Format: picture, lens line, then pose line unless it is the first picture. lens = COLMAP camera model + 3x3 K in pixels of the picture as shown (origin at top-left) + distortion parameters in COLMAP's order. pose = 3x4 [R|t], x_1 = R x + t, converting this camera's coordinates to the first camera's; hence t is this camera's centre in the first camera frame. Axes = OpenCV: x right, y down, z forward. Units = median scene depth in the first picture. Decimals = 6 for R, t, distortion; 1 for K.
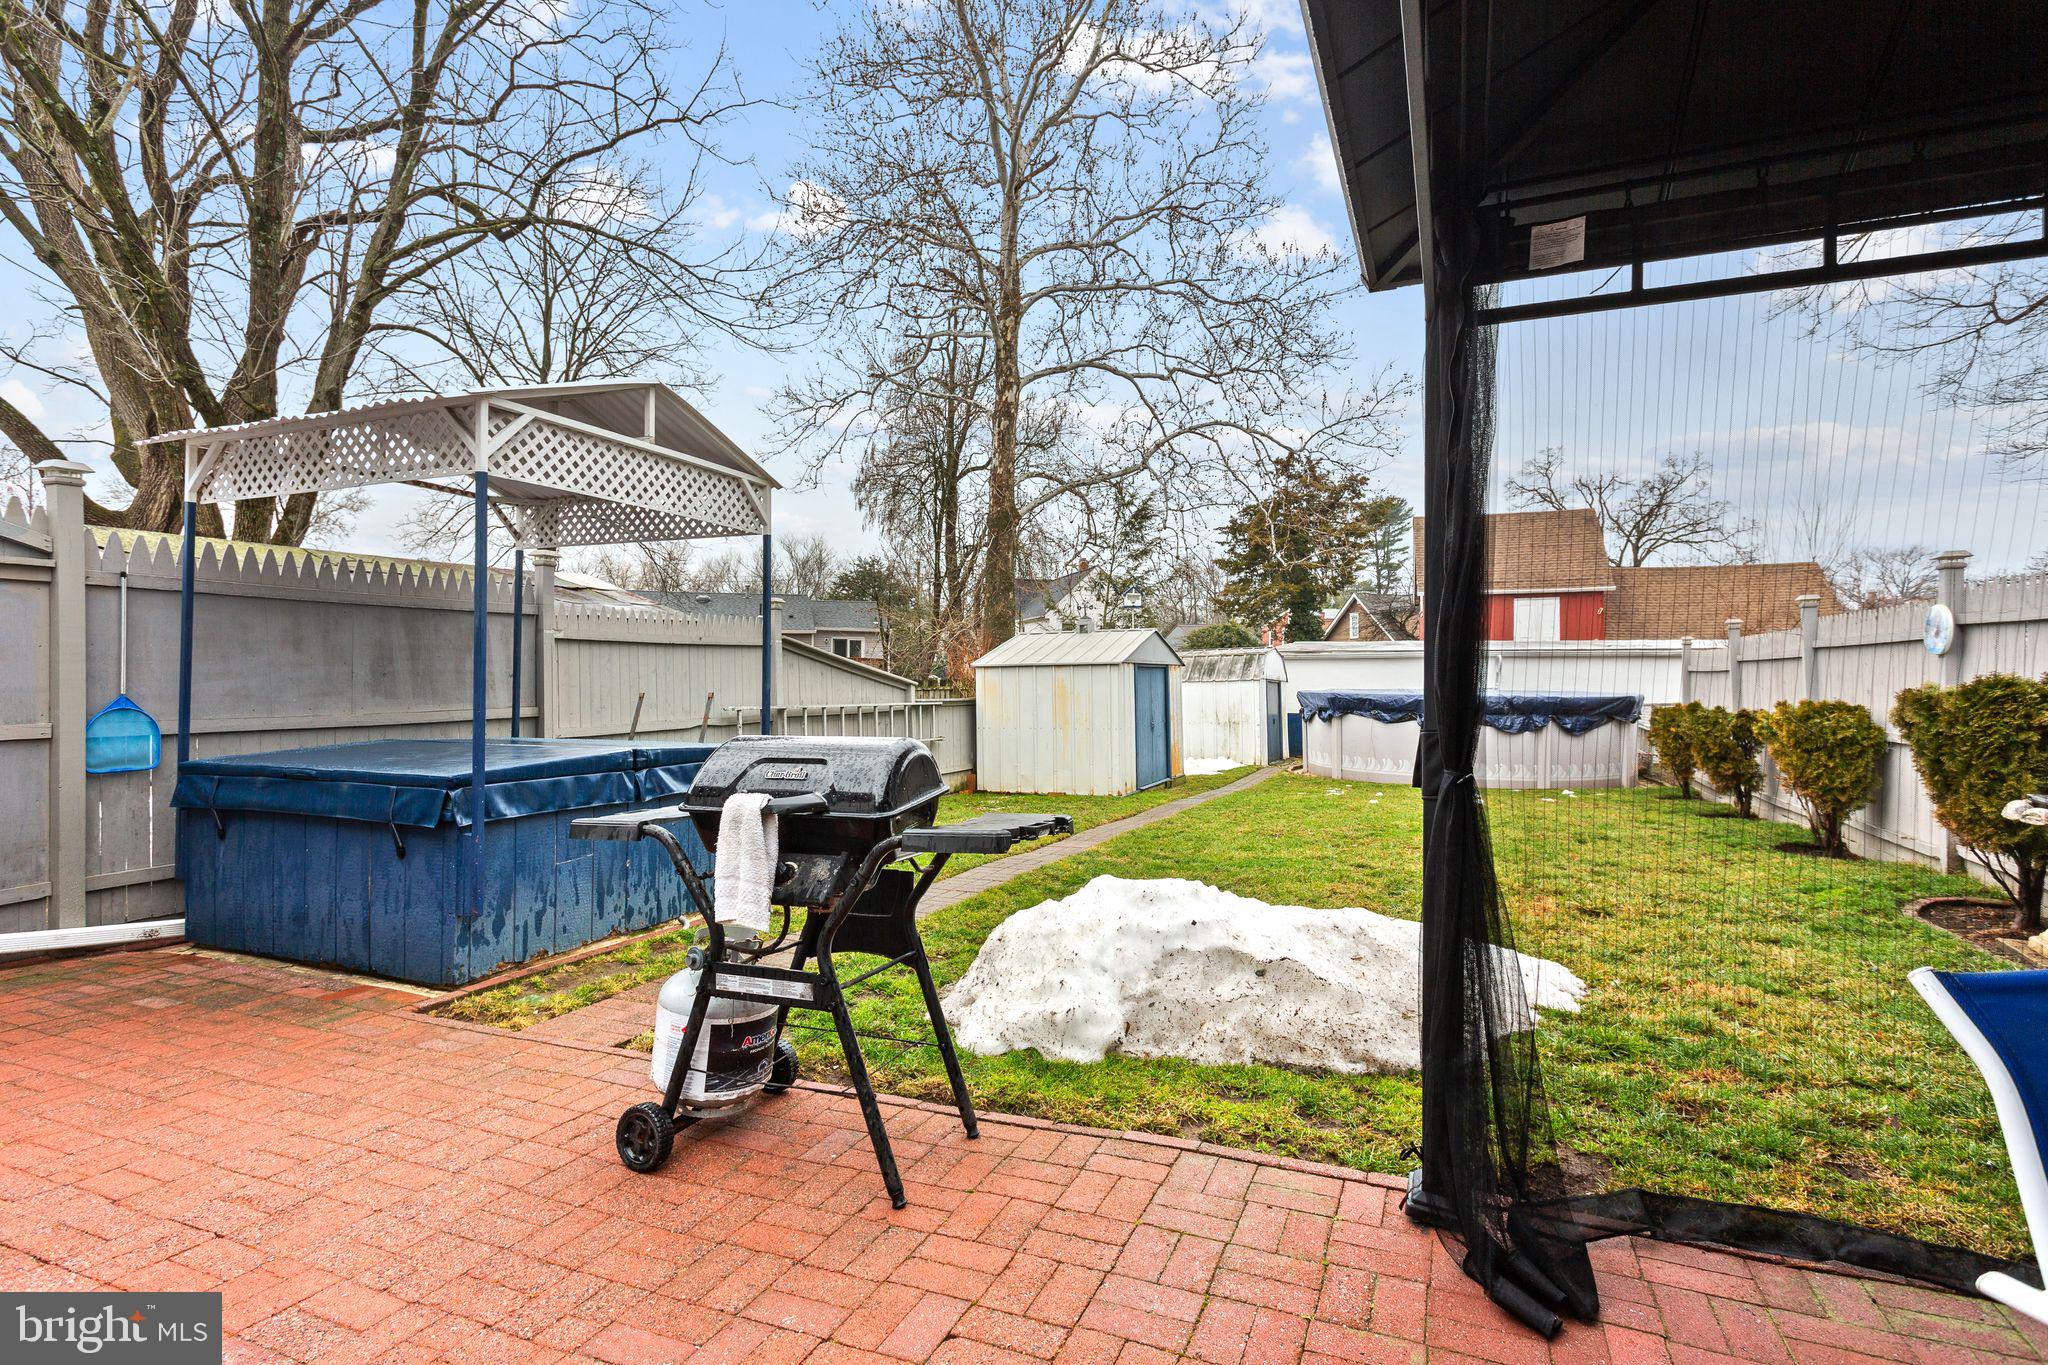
lens RADIAL K [[984.9, 0, 1016.6], [0, 984.9, 675.8], [0, 0, 1]] dist [-0.001100, 0.000258]
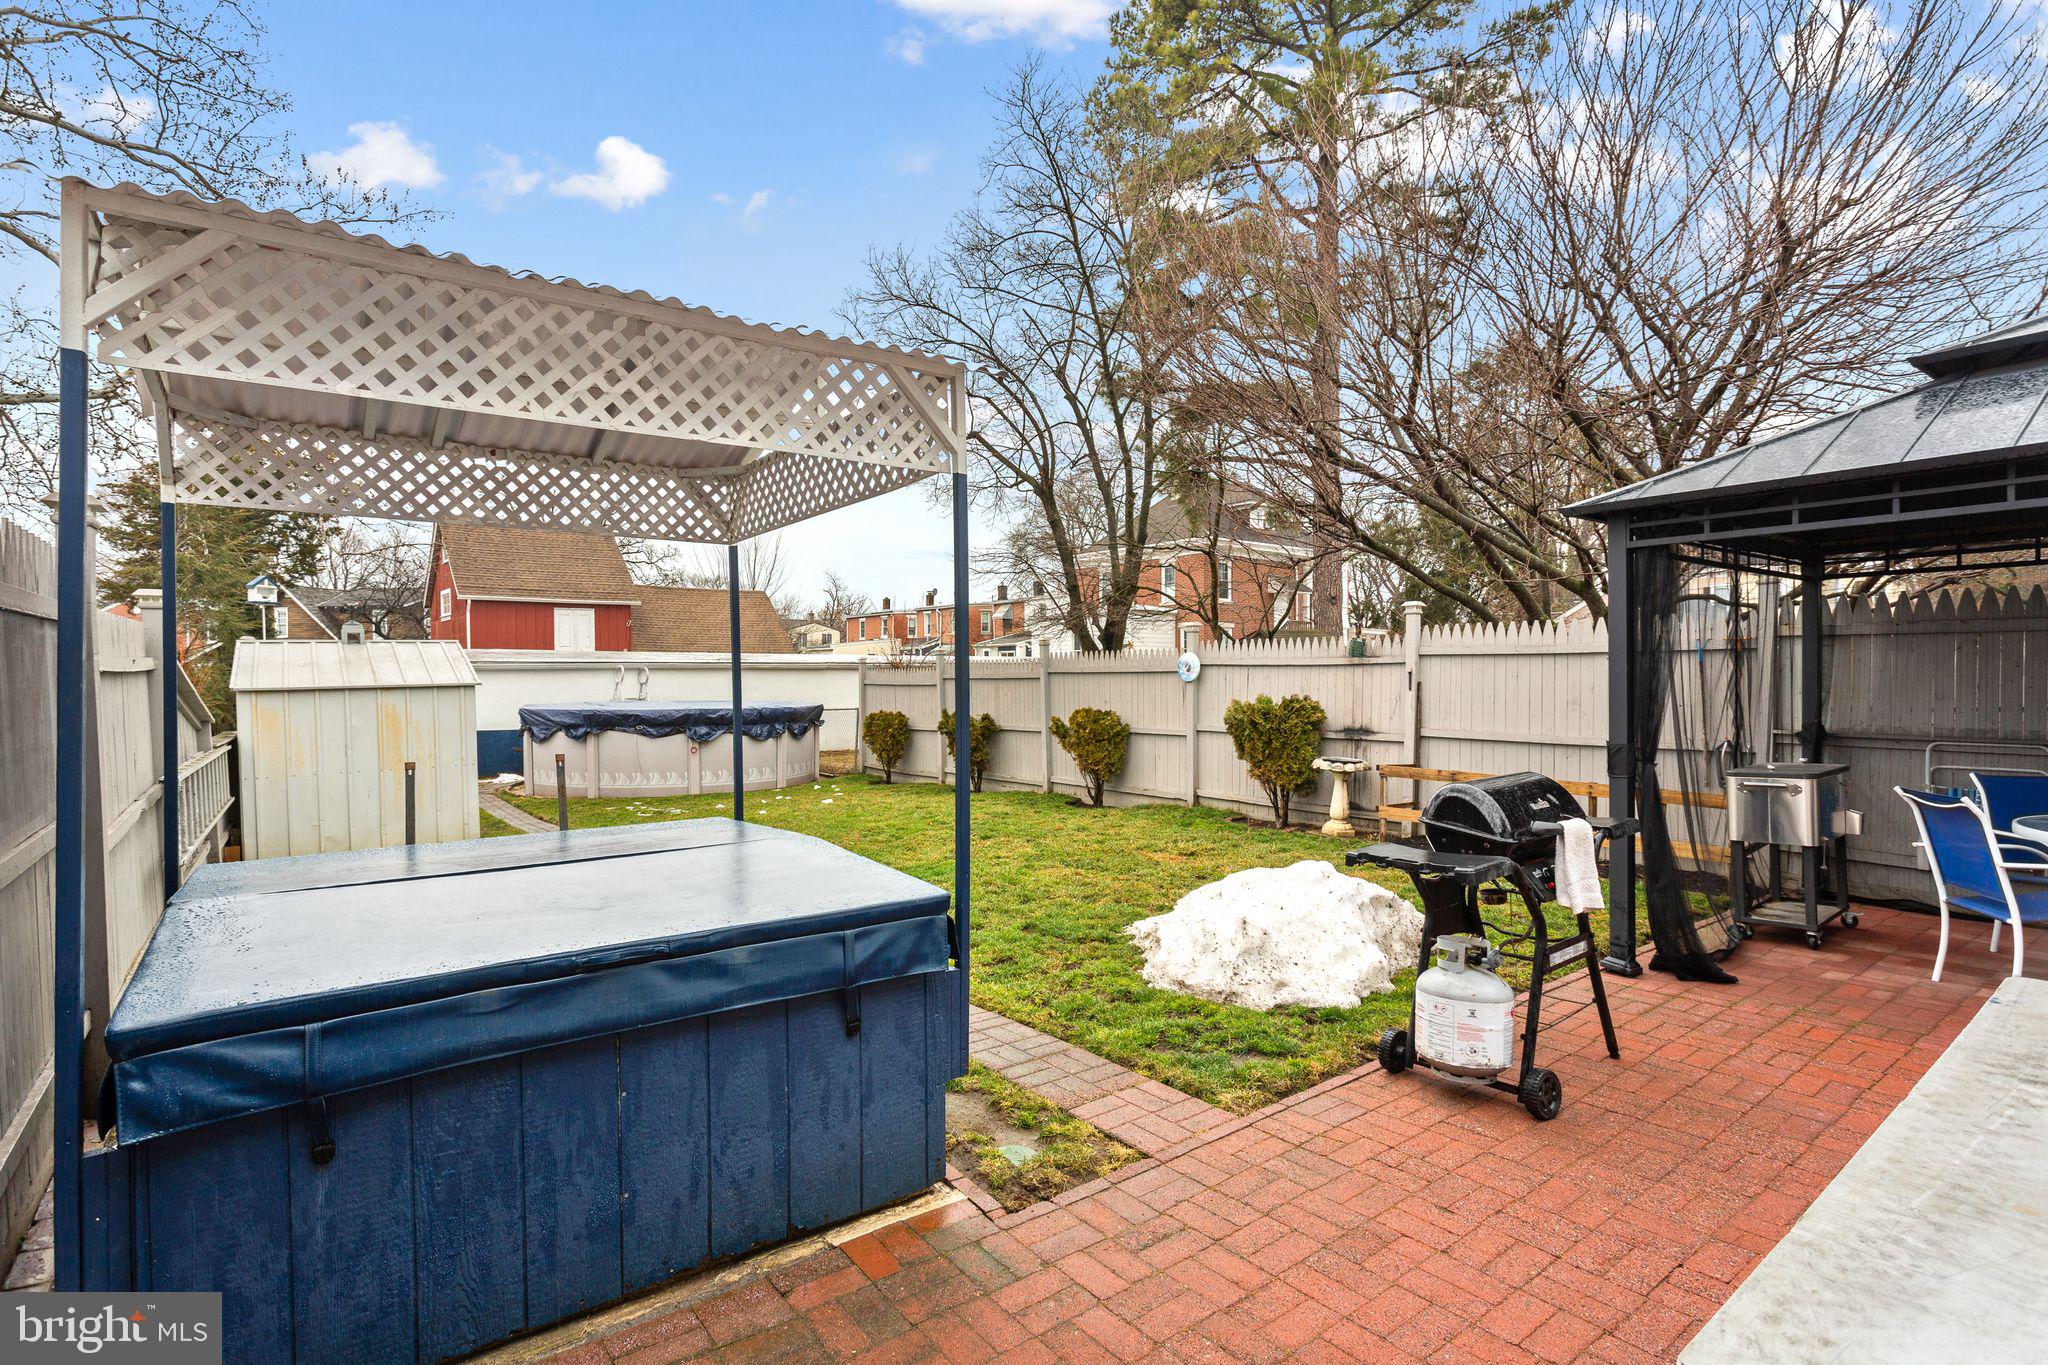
lens RADIAL K [[984.9, 0, 1016.6], [0, 984.9, 675.8], [0, 0, 1]] dist [-0.001100, 0.000258]
pose [[0.505324, -0.001675, 0.862928, -0.330344], [0.005459, 0.999984, -0.001256, -0.013146], [-0.862912, 0.005346, 0.505325, 0.169737]]
